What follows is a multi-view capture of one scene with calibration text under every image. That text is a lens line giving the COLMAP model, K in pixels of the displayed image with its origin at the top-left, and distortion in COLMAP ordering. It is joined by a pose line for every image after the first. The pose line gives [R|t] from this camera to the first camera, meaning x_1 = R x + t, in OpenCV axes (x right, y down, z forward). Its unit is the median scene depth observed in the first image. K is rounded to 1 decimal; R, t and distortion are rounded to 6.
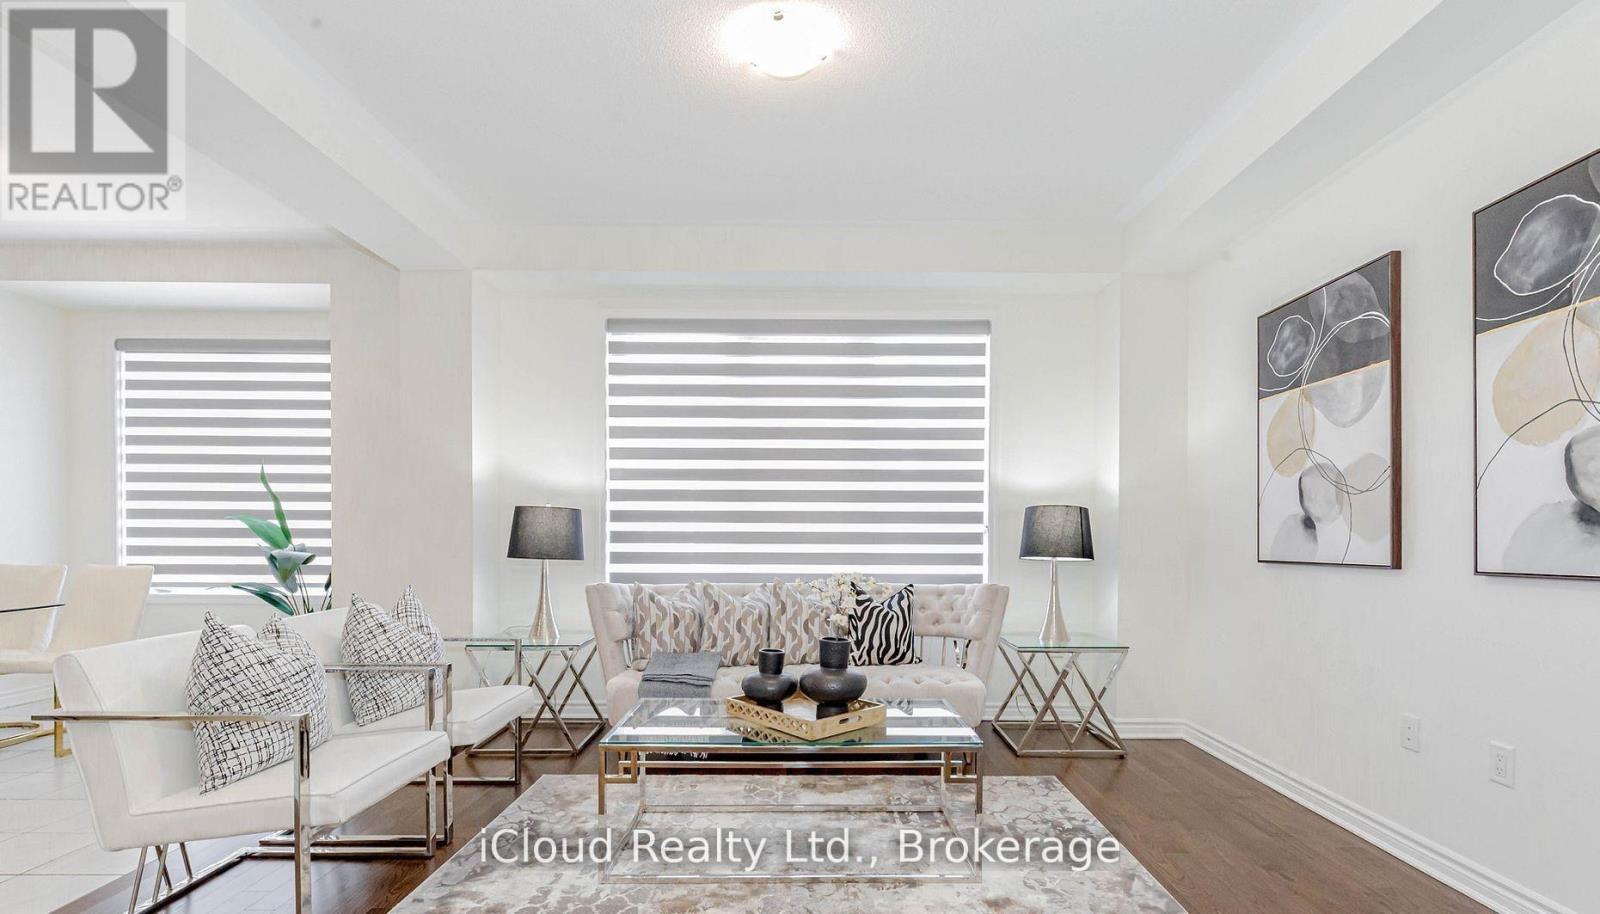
lens RADIAL K [[732.1, 0, 811.2], [0, 732.1, 543.7], [0, 0, 1]] dist [0.000562, -0.000094]
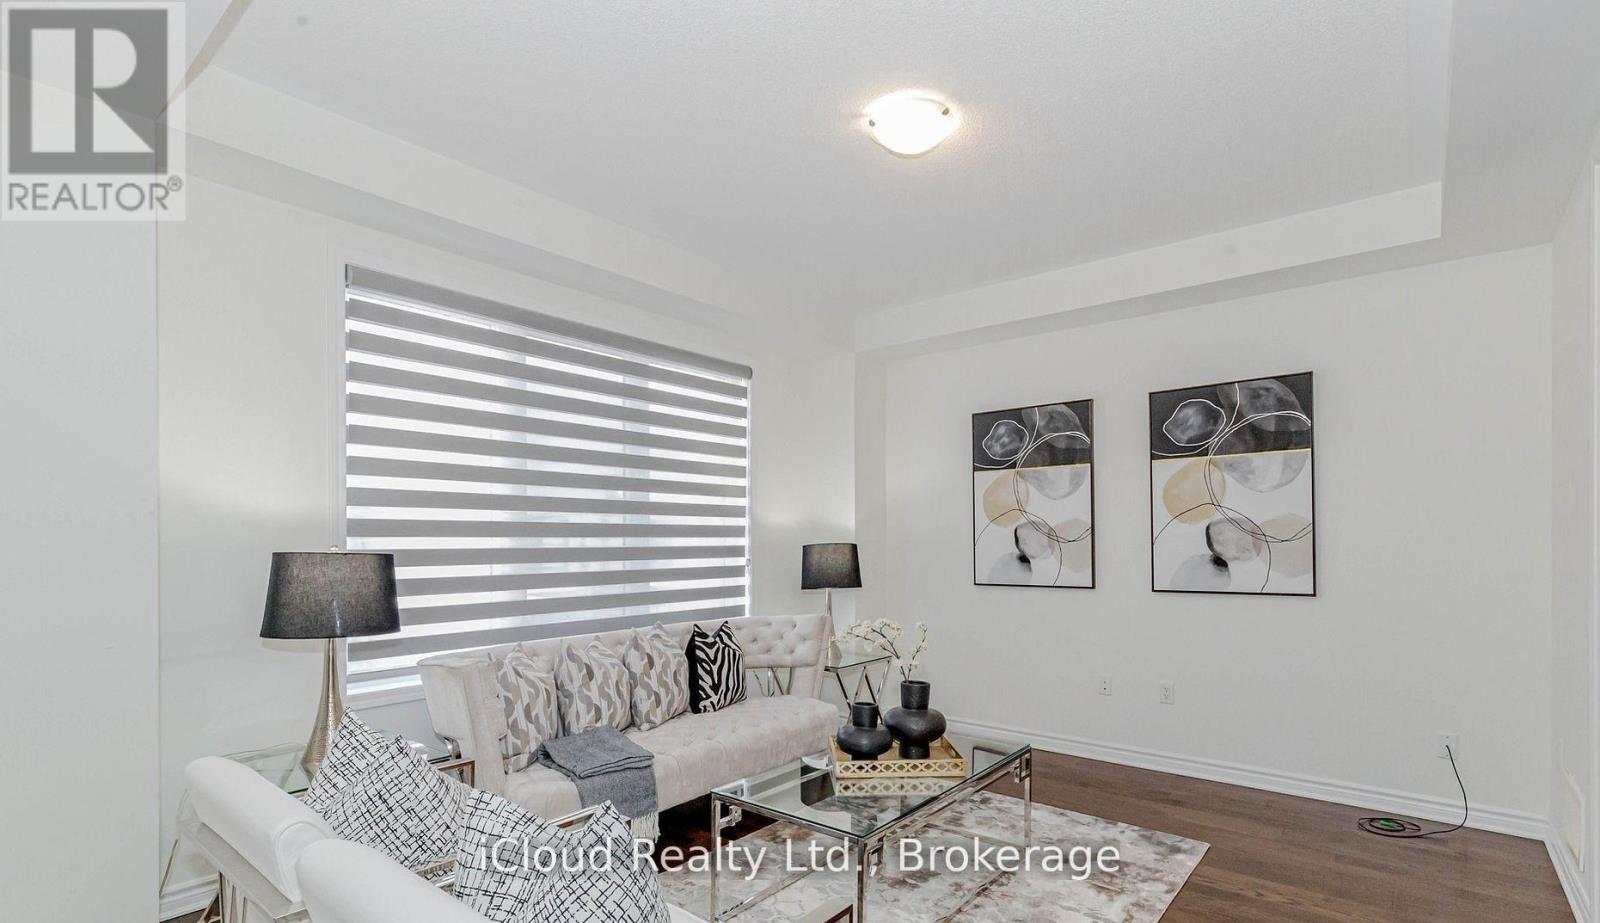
lens RADIAL K [[745.5, 0, 798.1], [0, 745.5, 536.6], [0, 0, 1]] dist [-0.002541, -0.000353]
pose [[0.639461, -0.003781, 0.768815, -0.776478], [0.014977, 0.999859, -0.007540, -0.067727], [-0.768678, 0.016337, 0.639427, 0.355139]]
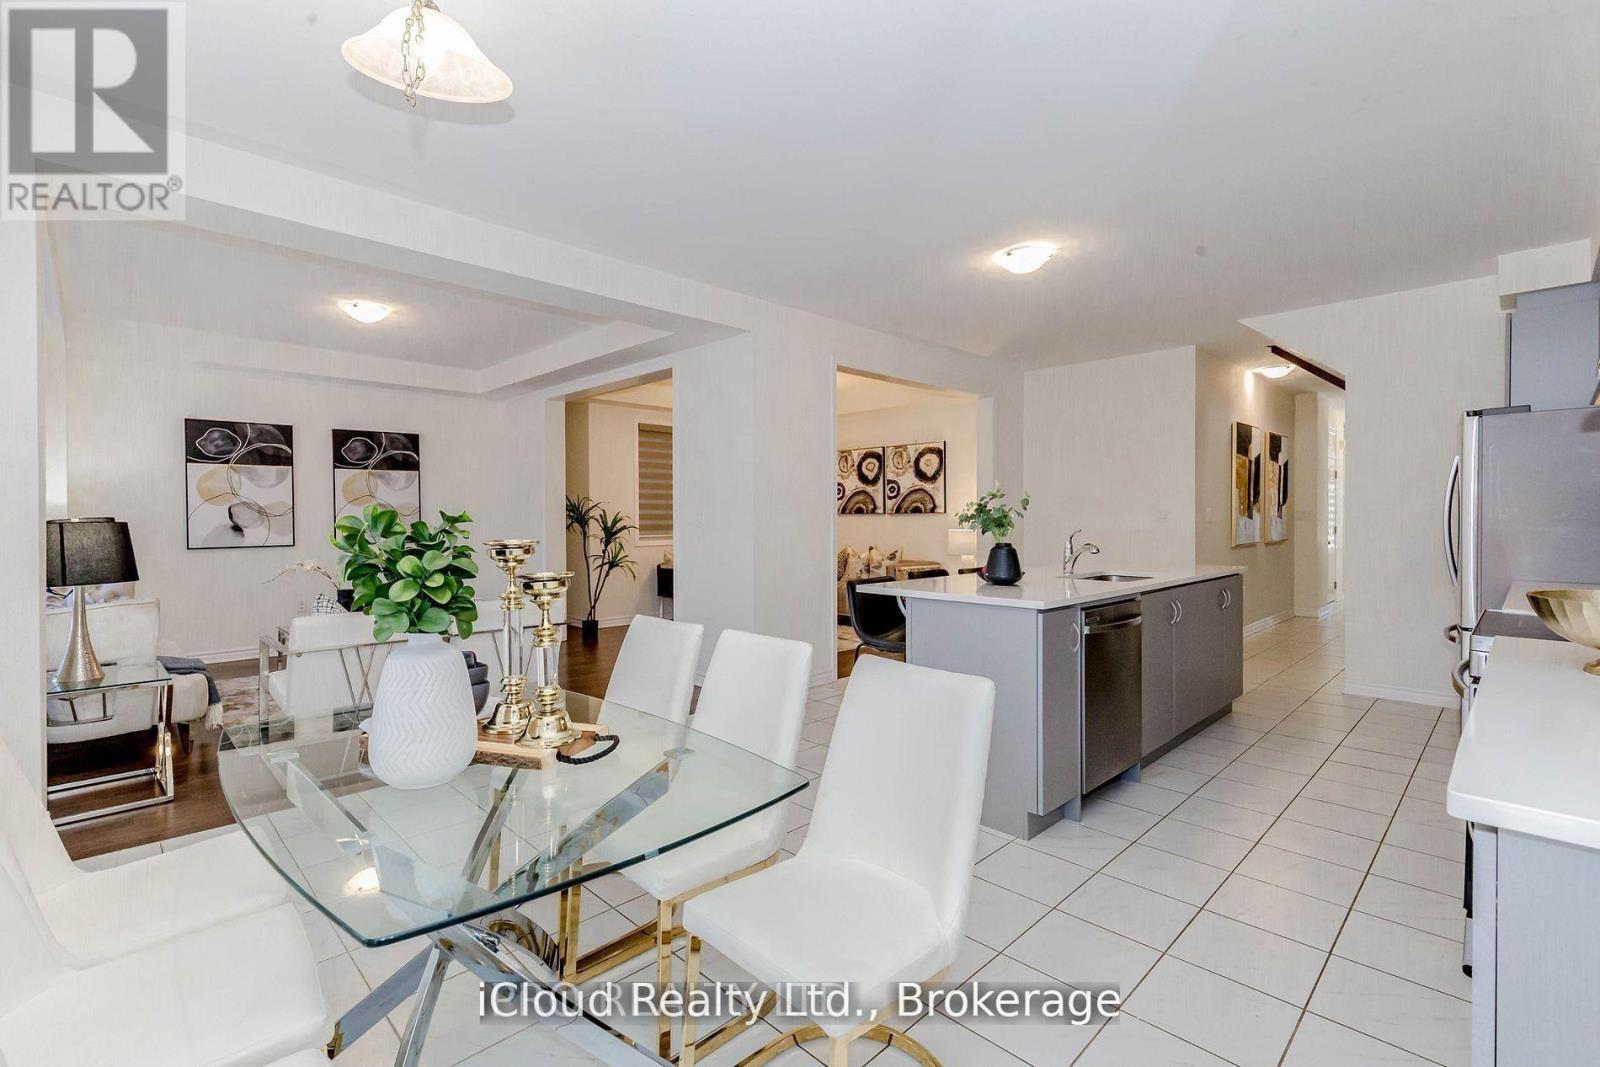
lens RADIAL K [[724.2, 0, 803.5], [0, 724.2, 529.4], [0, 0, 1]] dist [-0.000870, 0.000207]
pose [[-0.703928, -0.012884, 0.710154, -1.933718], [0.010183, 0.999550, 0.028229, -0.066515], [-0.710198, 0.027103, -0.703480, 1.262542]]
